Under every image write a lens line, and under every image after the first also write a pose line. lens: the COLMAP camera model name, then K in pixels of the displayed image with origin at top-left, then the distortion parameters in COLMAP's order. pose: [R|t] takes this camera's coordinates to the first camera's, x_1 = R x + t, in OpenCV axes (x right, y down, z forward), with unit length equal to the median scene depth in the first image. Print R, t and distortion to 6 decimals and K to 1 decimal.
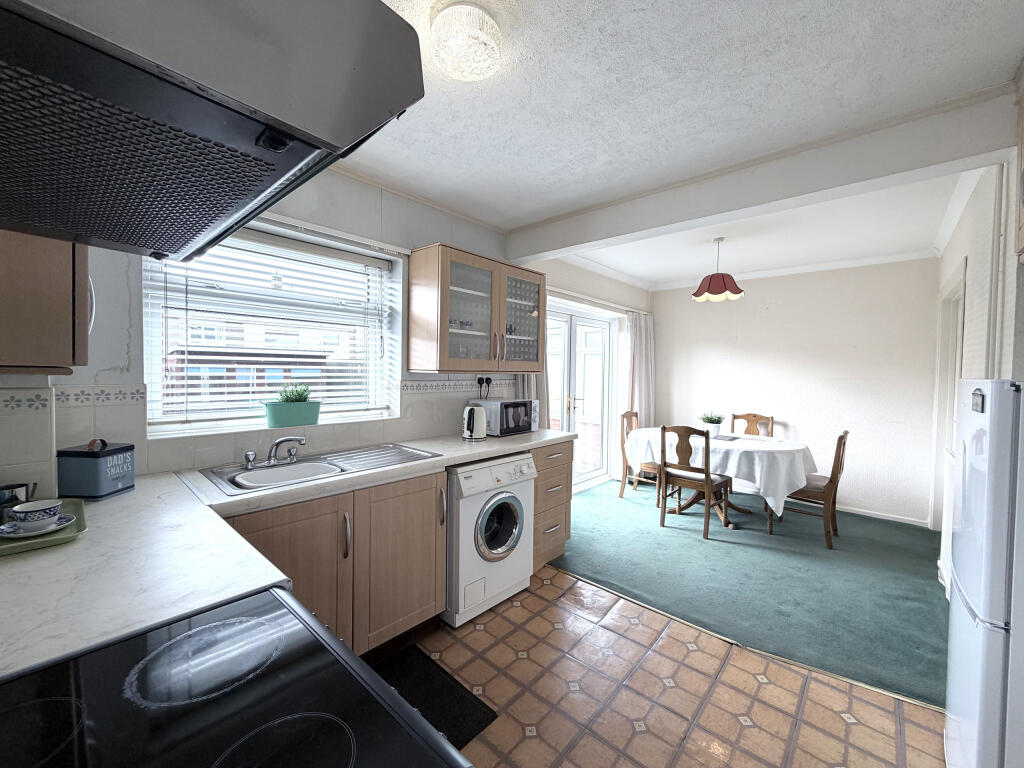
lens RADIAL K [[408.0, 0, 508.7], [0, 408.0, 382.6], [0, 0, 1]] dist [-0.001663, 0.000038]
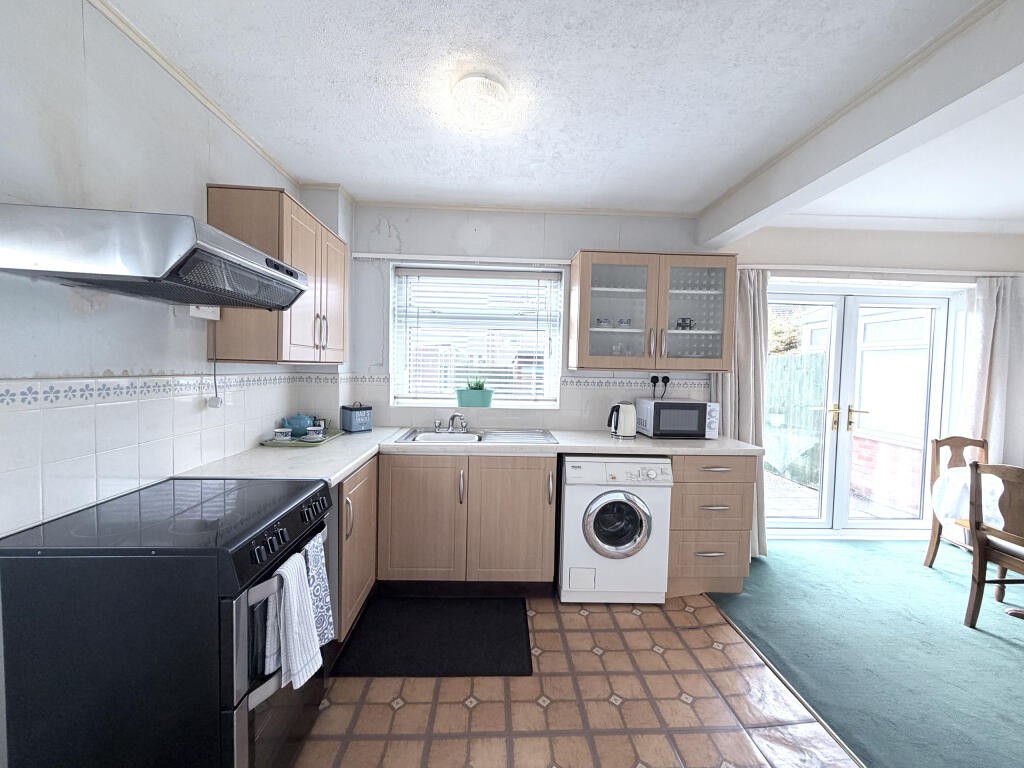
lens RADIAL K [[408.0, 0, 508.7], [0, 408.0, 382.6], [0, 0, 1]] dist [-0.001663, 0.000038]
pose [[0.699204, 0.029652, -0.714307, 0.360786], [-0.032699, 0.999420, 0.009480, 0.004725], [0.714174, 0.016729, 0.699768, 0.083236]]
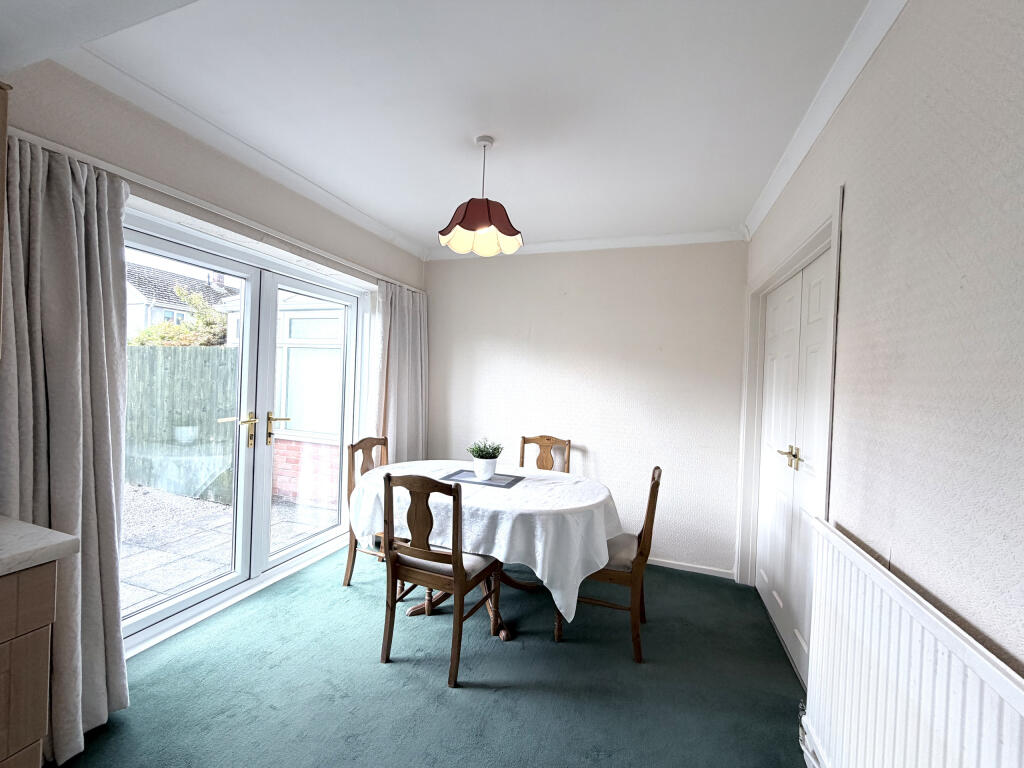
lens RADIAL K [[408.0, 0, 508.7], [0, 408.0, 382.6], [0, 0, 1]] dist [-0.001663, 0.000038]
pose [[0.921103, 0.019566, 0.388827, 0.351776], [-0.015010, 0.999779, -0.014750, -0.009869], [-0.389029, 0.007750, 0.921193, 0.496713]]
